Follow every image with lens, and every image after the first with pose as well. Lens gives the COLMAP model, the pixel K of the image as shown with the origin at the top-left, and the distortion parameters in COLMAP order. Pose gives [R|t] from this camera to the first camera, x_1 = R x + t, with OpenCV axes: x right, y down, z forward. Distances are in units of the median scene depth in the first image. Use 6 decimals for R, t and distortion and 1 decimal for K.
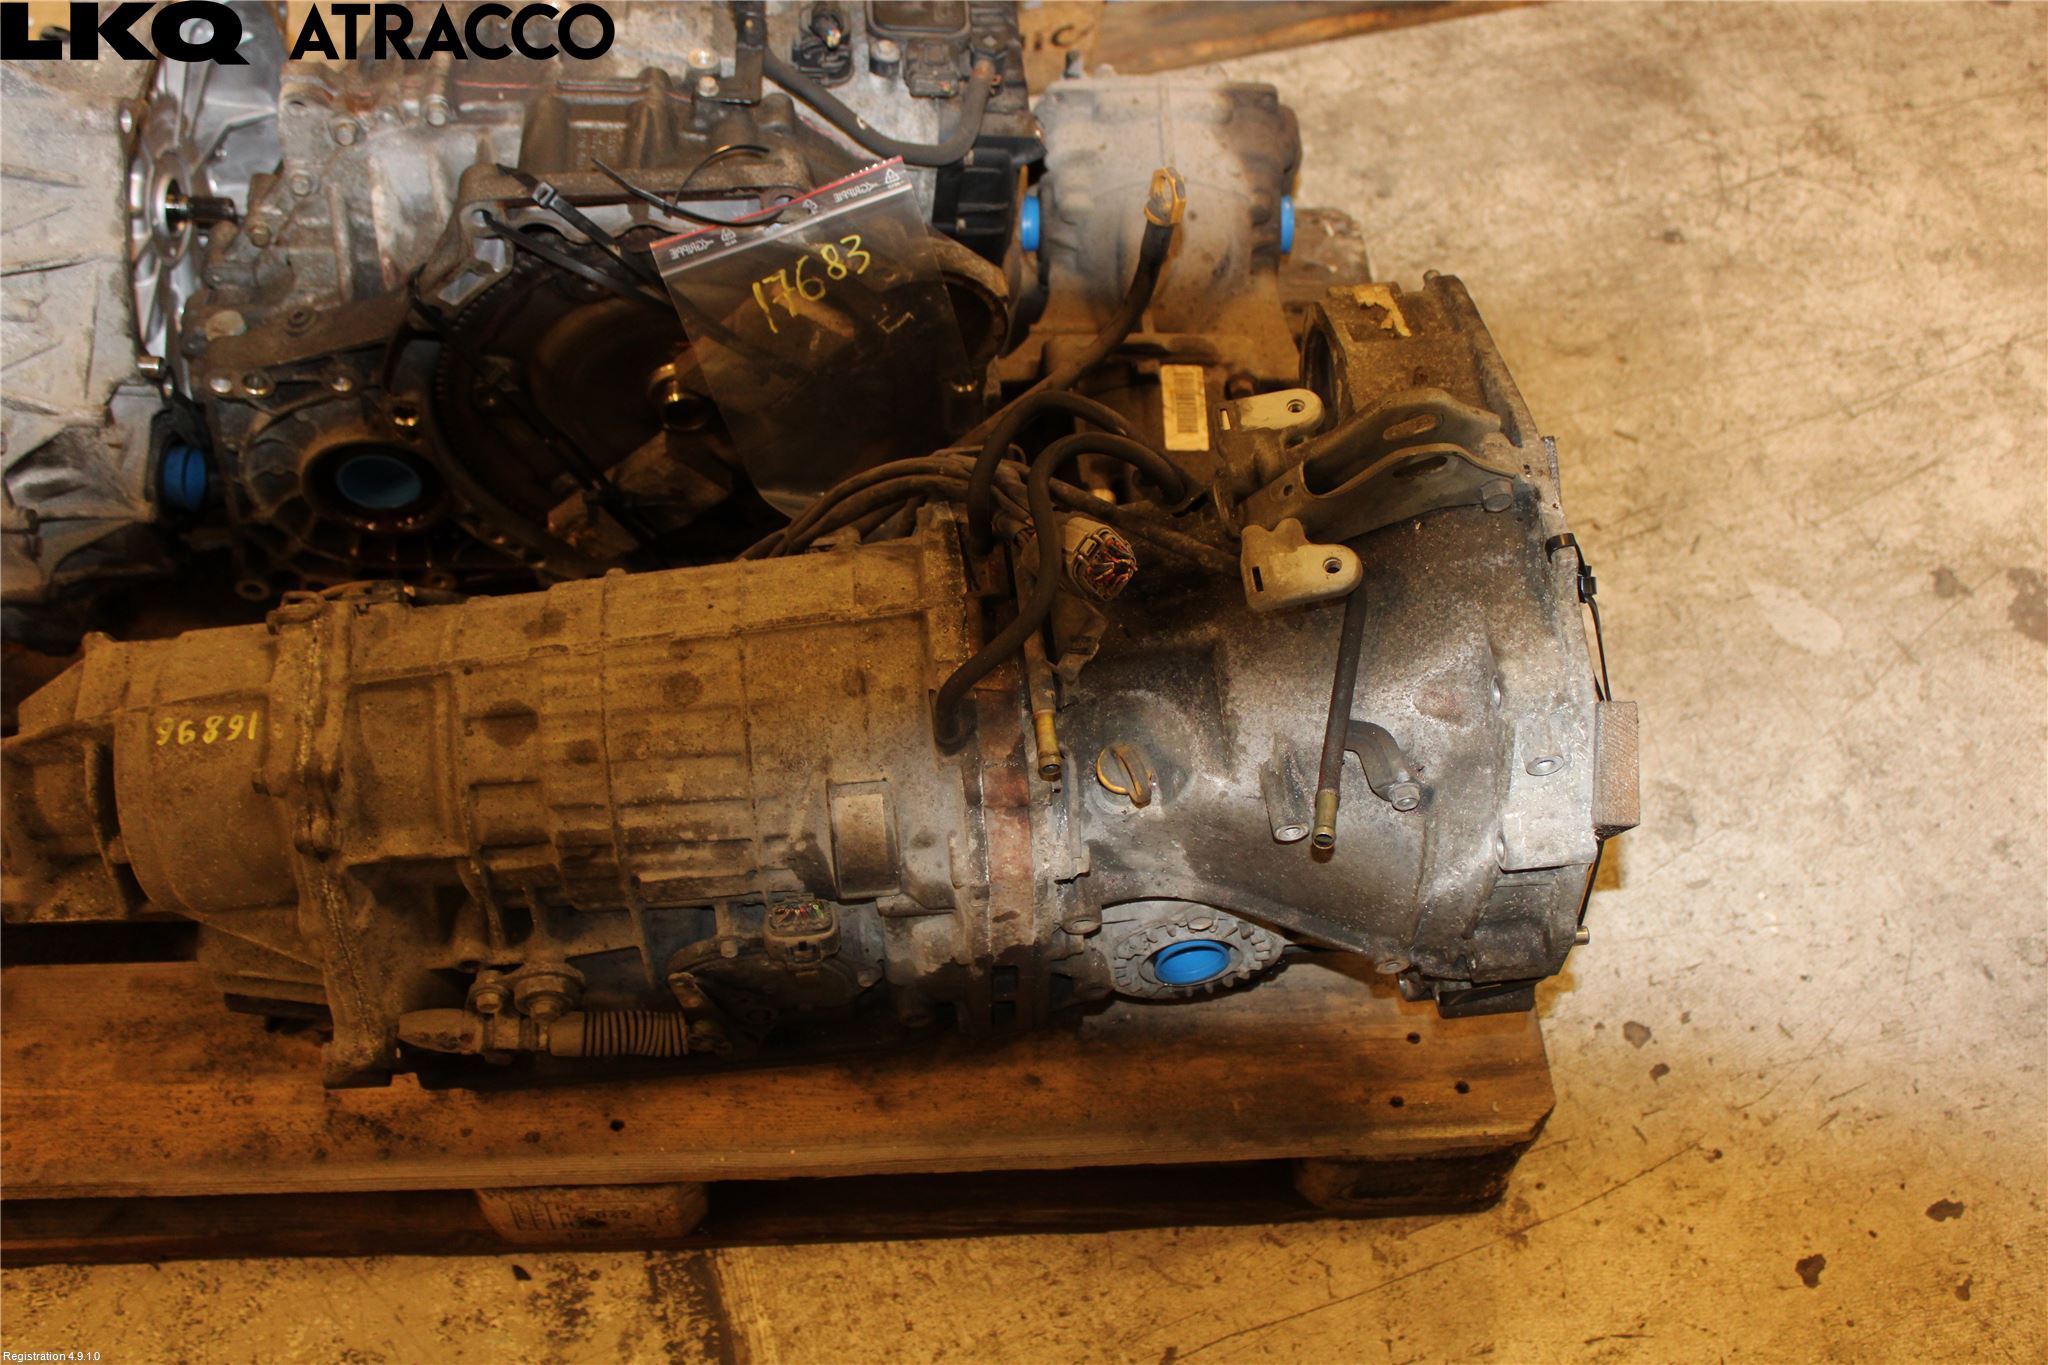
lens RADIAL K [[2149.1, 0, 1023.3], [0, 2149.1, 653.8], [0, 0, 1]] dist [-0.123509, 0.153343]
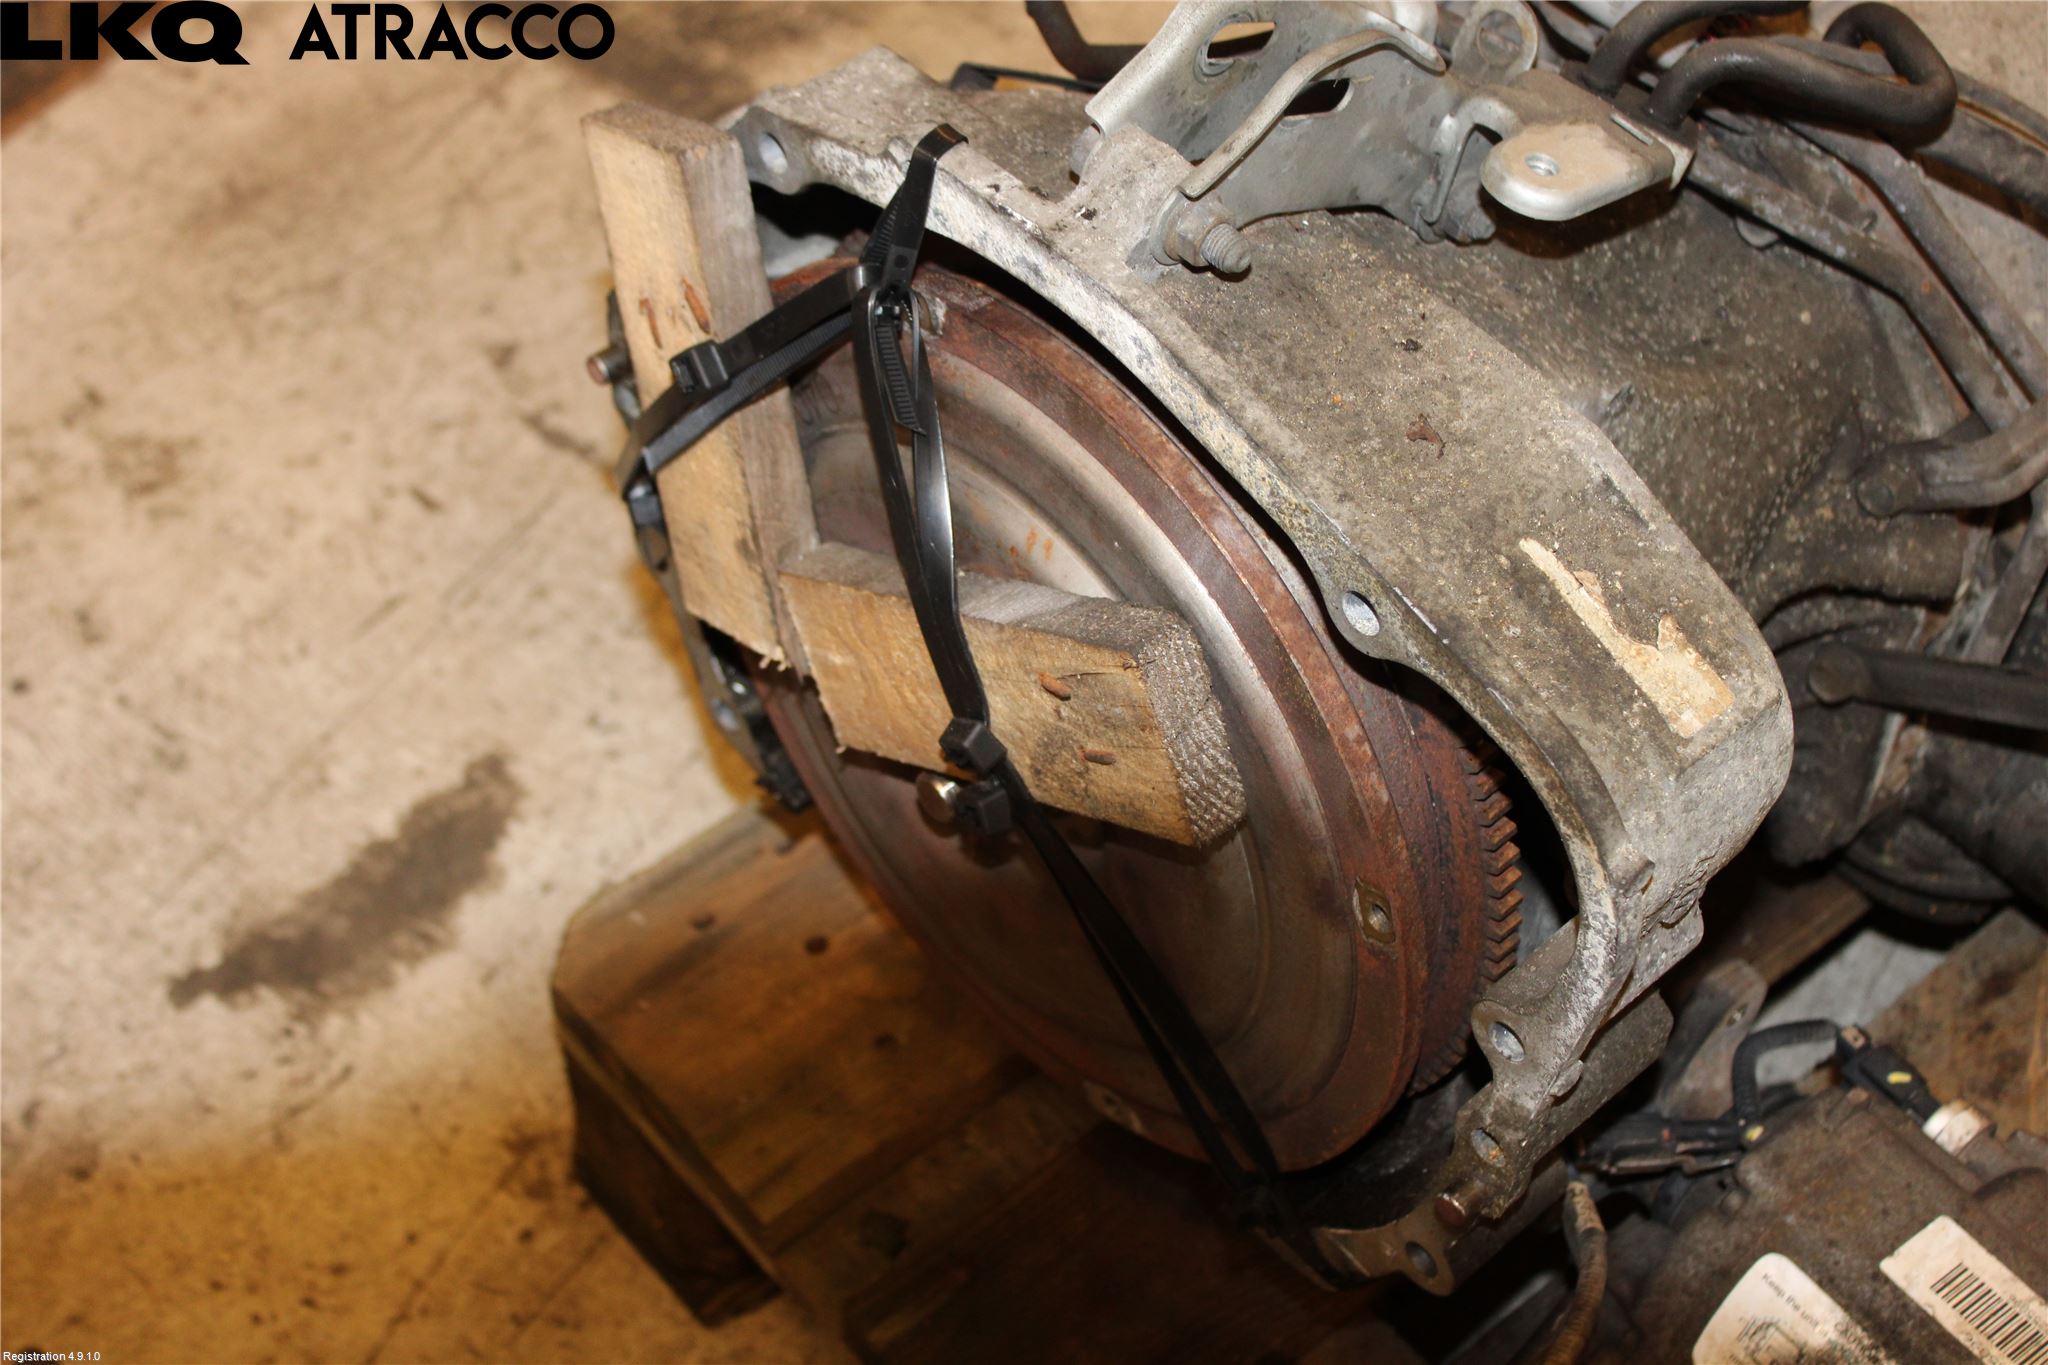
lens RADIAL K [[3120.9, 0, 1024.0], [0, 3120.9, 682.5], [0, 0, 1]] dist [-0.008862, -0.029700]
pose [[-0.803234, 0.415447, -0.426870, 0.552506], [-0.522507, -0.147323, 0.839811, -0.641938], [0.286009, 0.897608, 0.335409, 0.795792]]
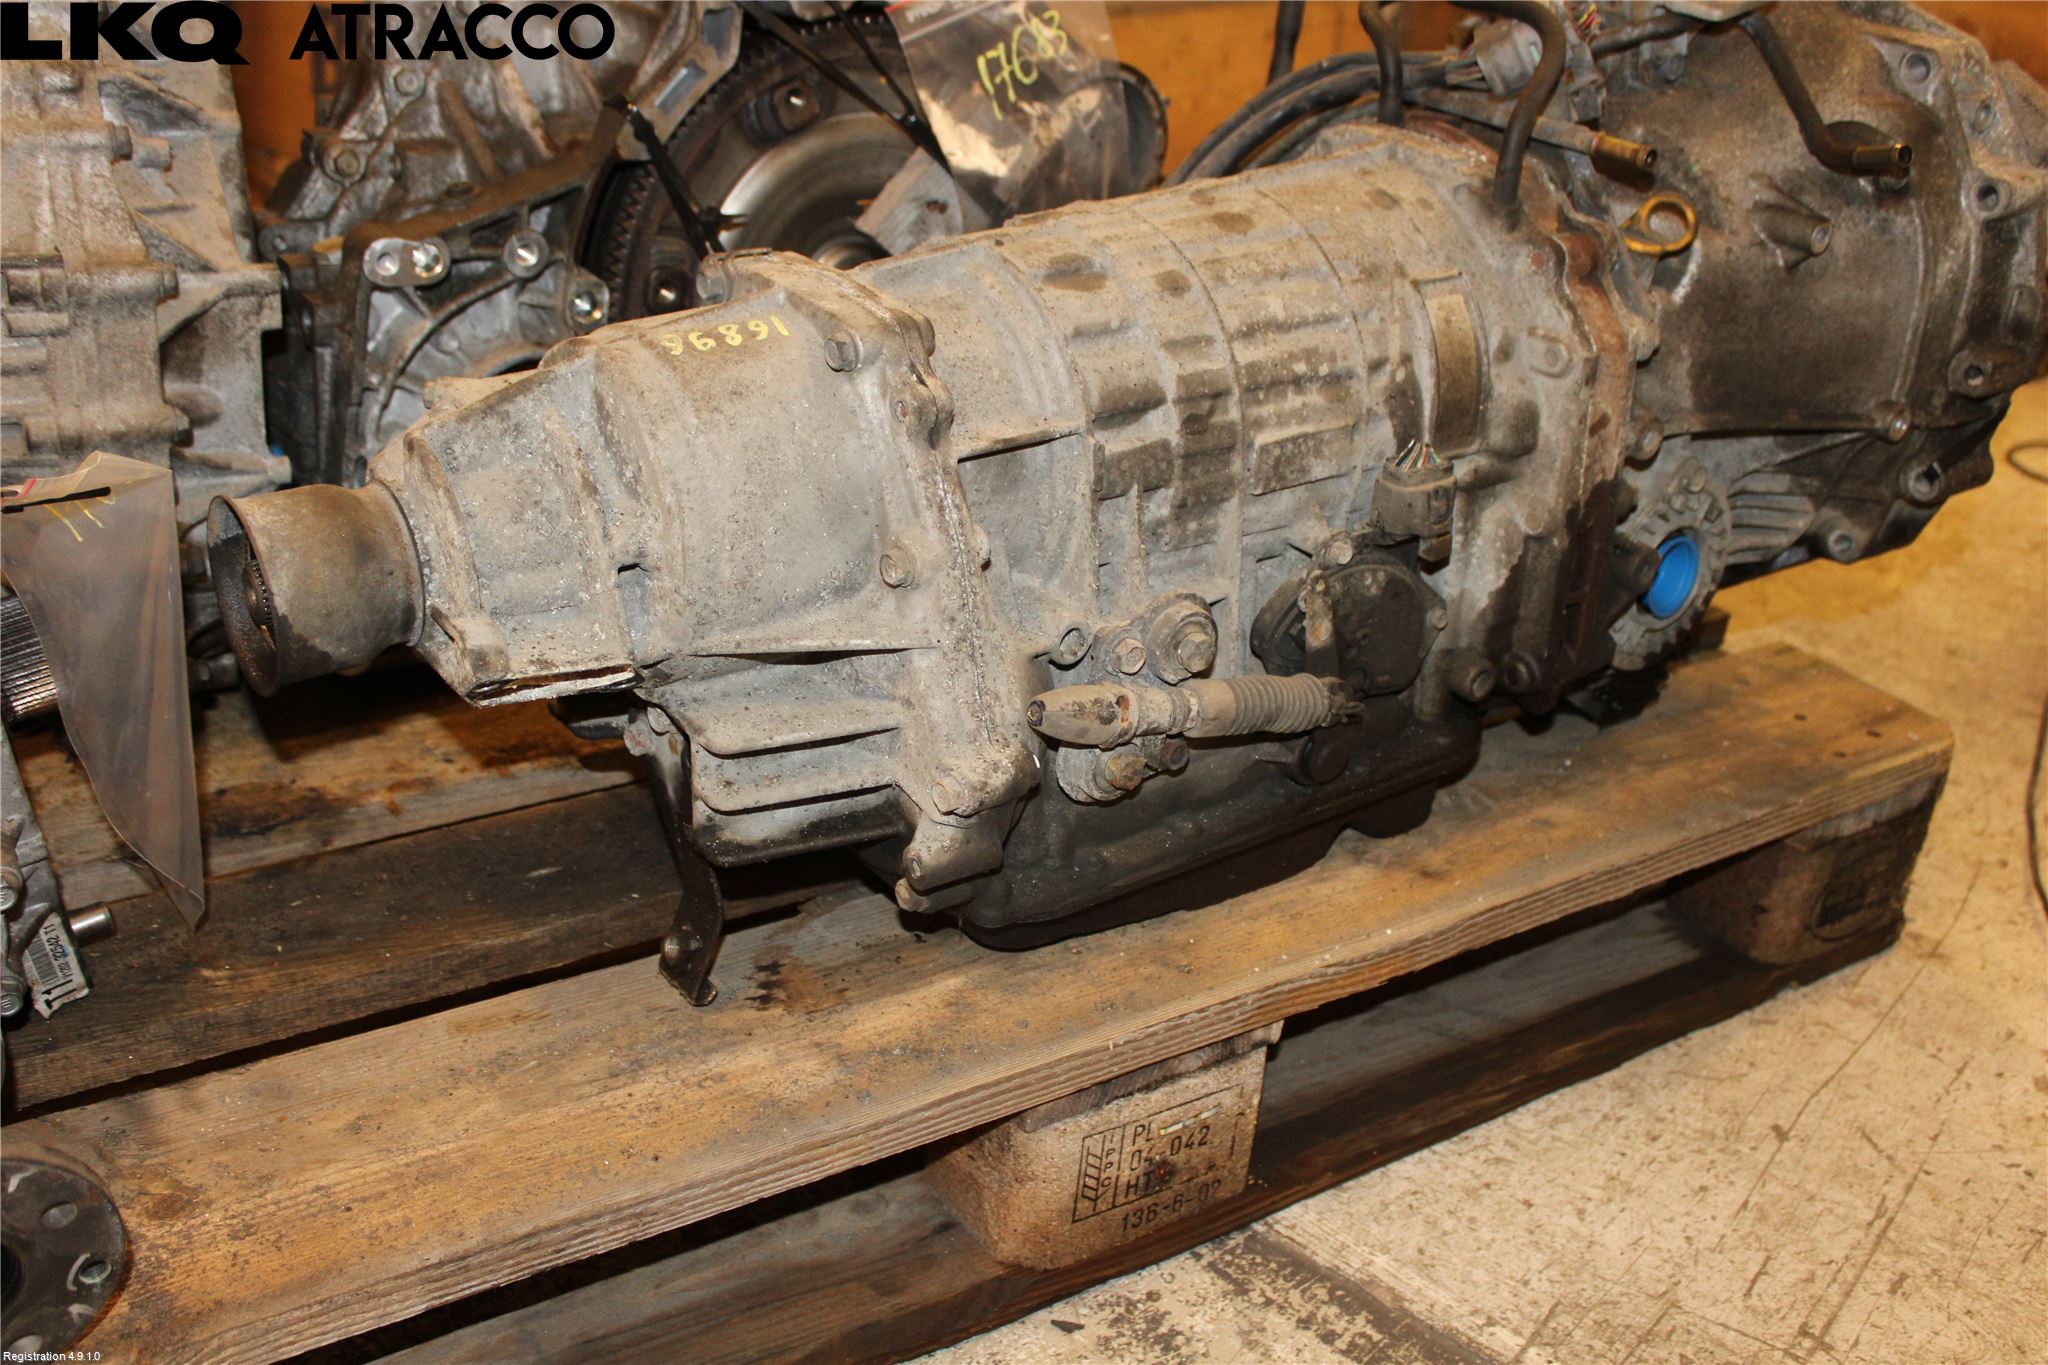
lens RADIAL K [[2137.4, 0, 1024.0], [0, 2137.4, 682.5], [0, 0, 1]] dist [-0.126677, 0.158696]
pose [[0.863573, -0.202535, 0.461758, -0.640910], [0.391147, 0.846993, -0.360011, 0.433991], [-0.318191, 0.491511, 0.810661, 0.402883]]
